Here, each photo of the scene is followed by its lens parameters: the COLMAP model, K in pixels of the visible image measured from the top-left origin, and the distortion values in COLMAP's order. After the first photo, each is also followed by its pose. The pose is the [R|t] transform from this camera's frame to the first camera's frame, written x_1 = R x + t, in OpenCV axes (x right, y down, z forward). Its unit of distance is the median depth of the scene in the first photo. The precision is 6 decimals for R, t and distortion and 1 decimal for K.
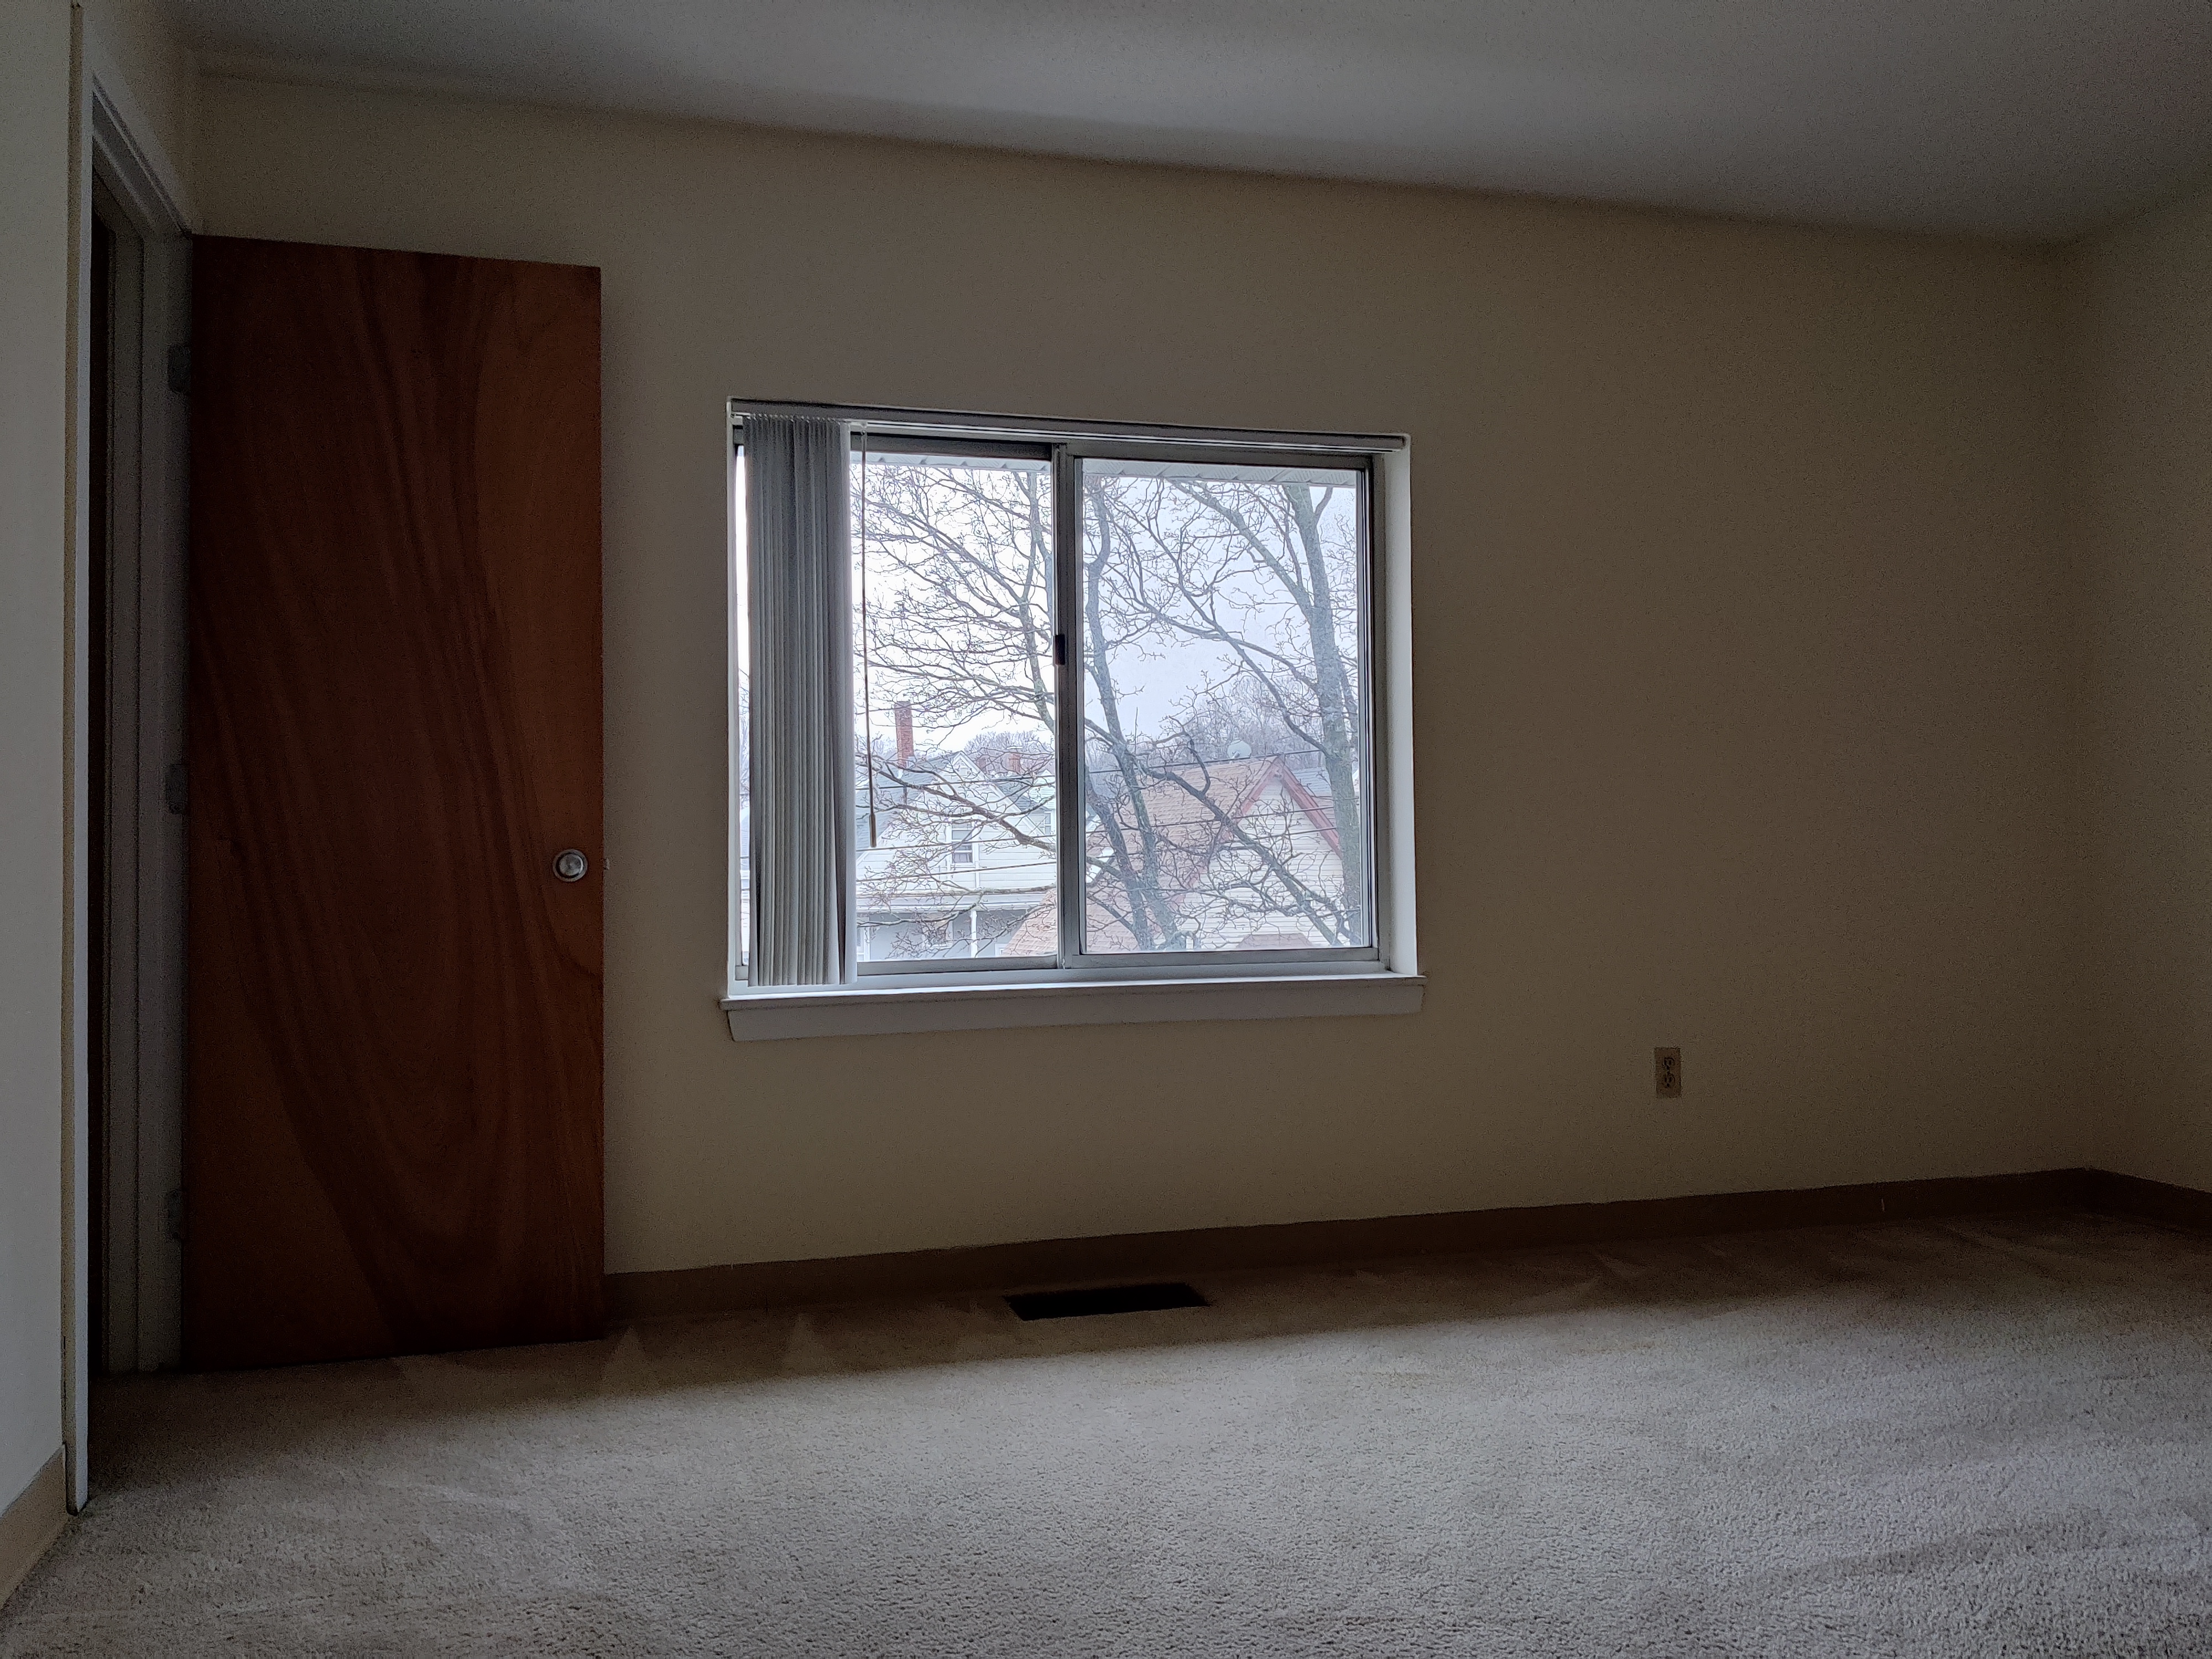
lens RADIAL K [[1777.8, 0, 1063.1], [0, 1777.8, 866.4], [0, 0, 1]] dist [0.034793, -0.069241]
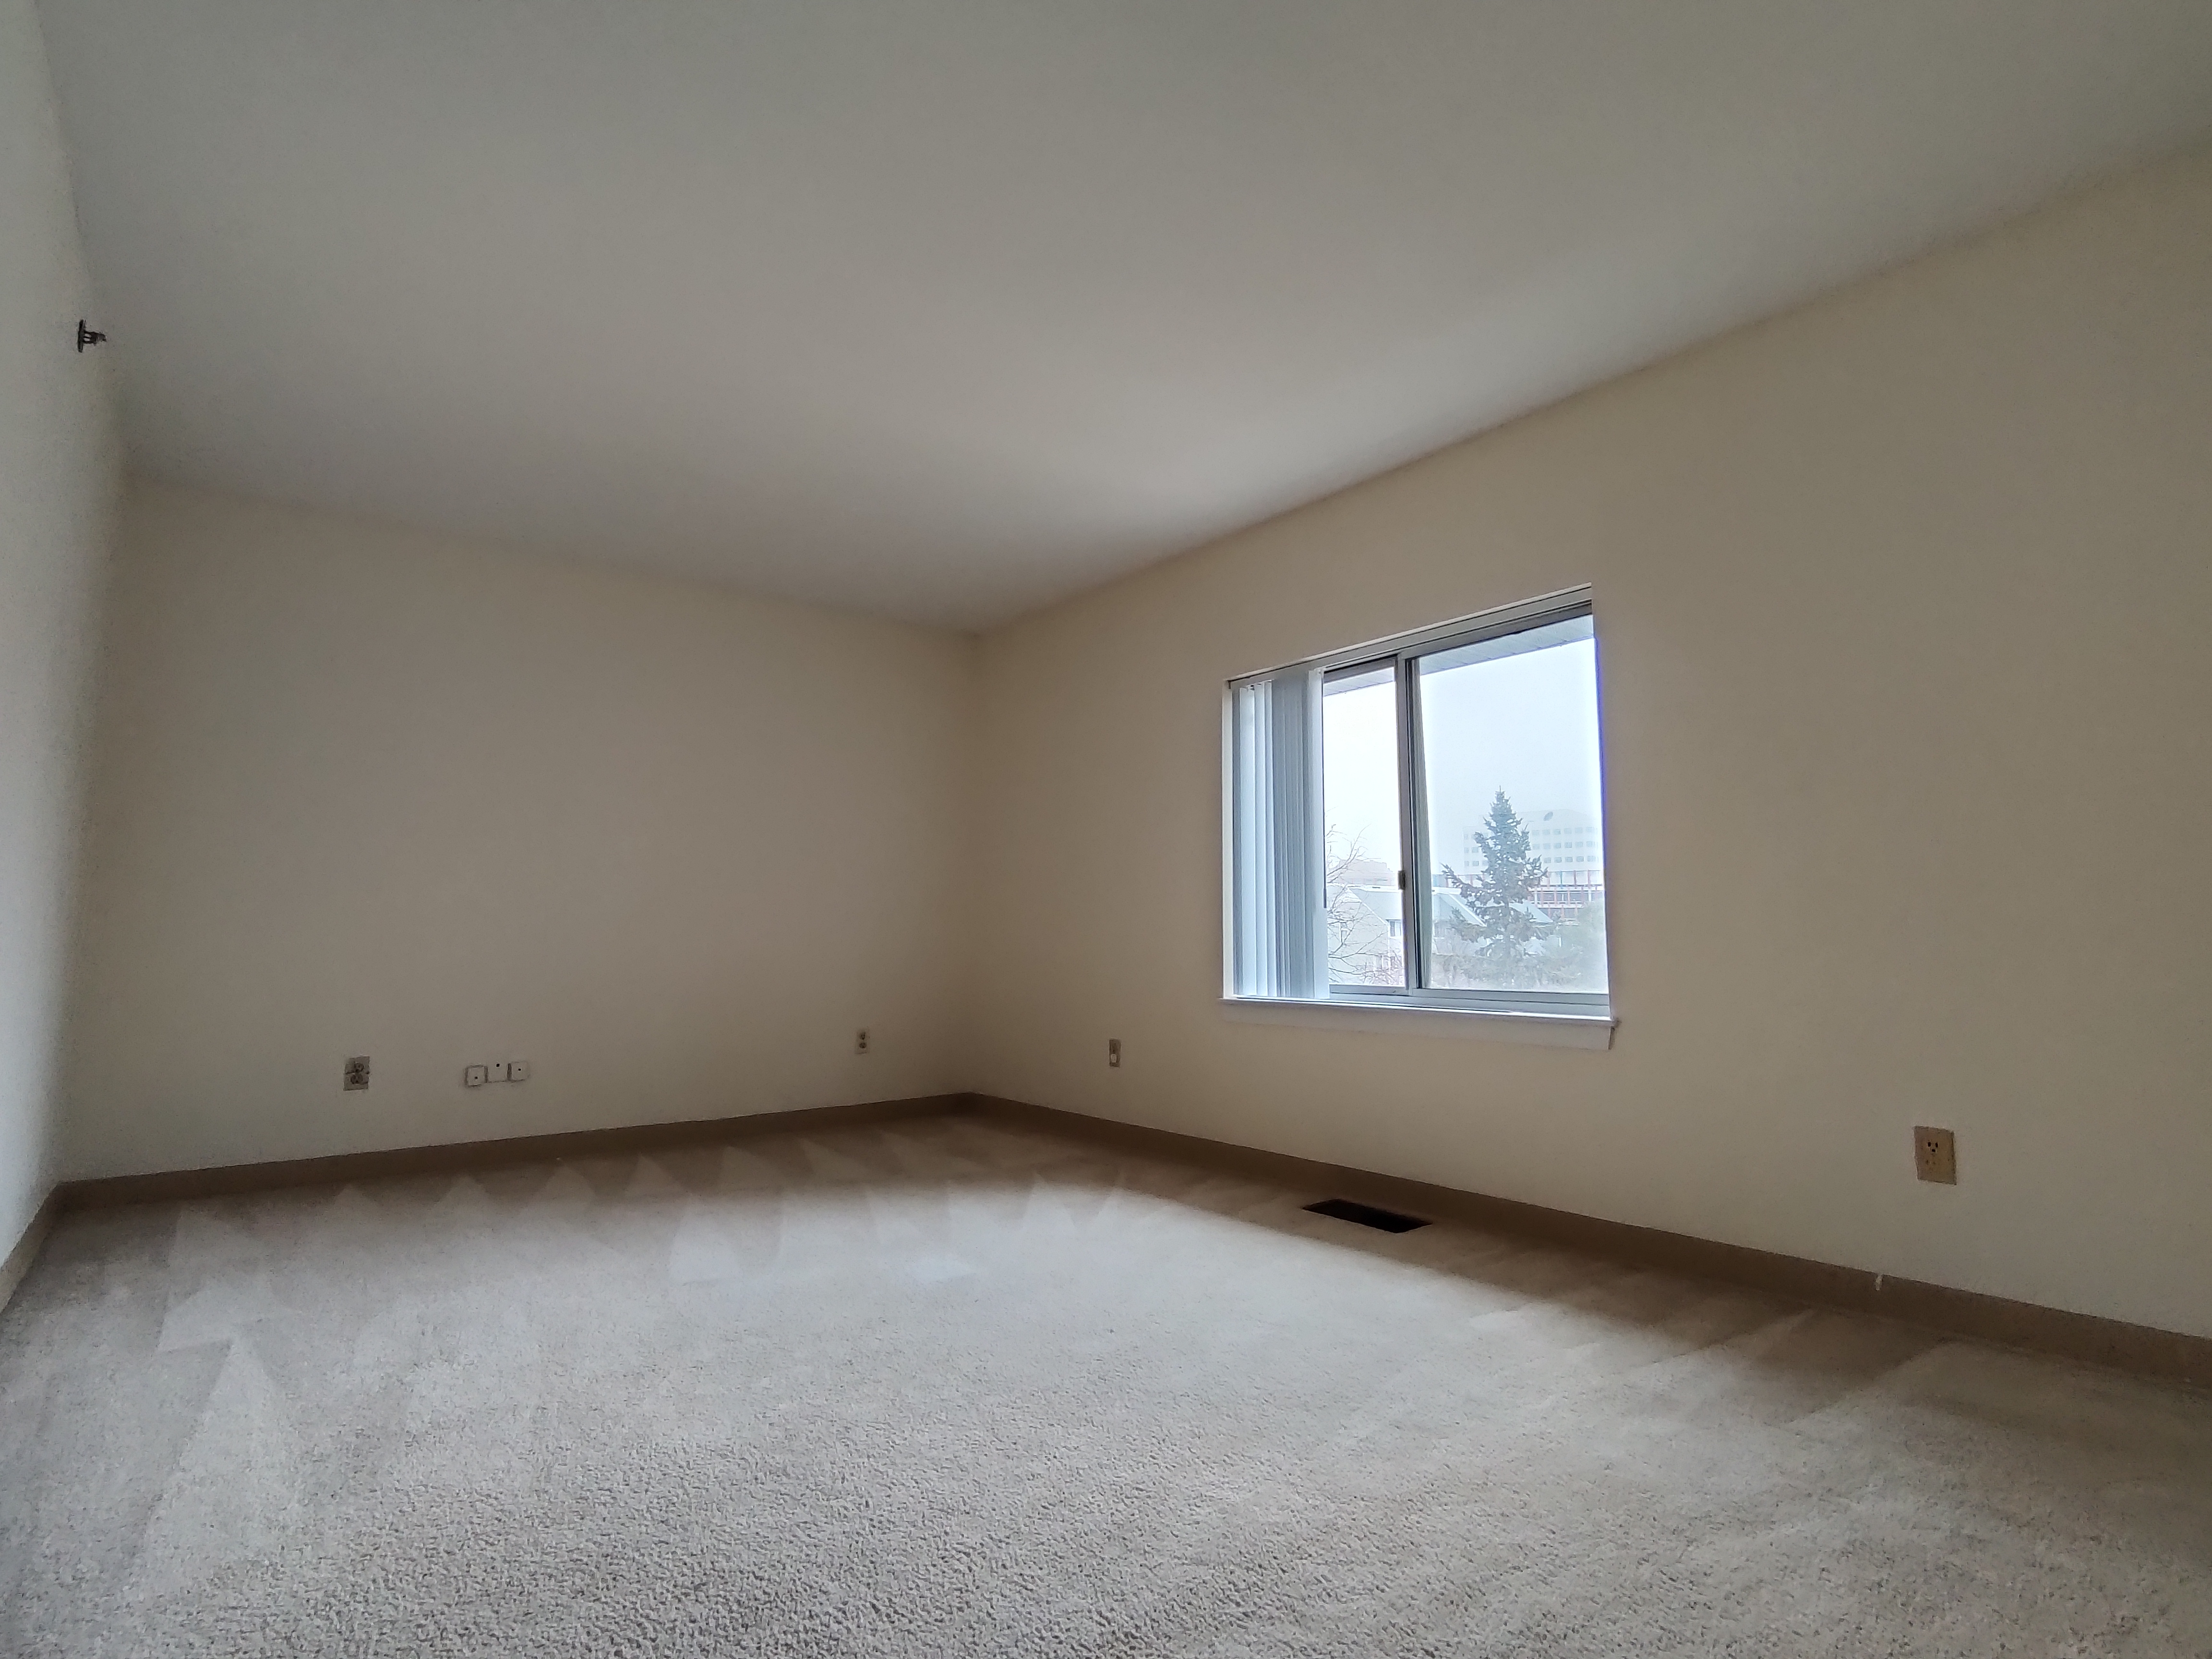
lens RADIAL K [[1193.5, 0, 1113.8], [0, 1193.5, 829.7], [0, 0, 1]] dist [-0.001016, -0.000506]
pose [[0.366530, -0.064287, -0.928183, 0.853733], [-0.000816, 0.997587, -0.069416, -0.013021], [0.930406, 0.026200, 0.365593, 0.398283]]
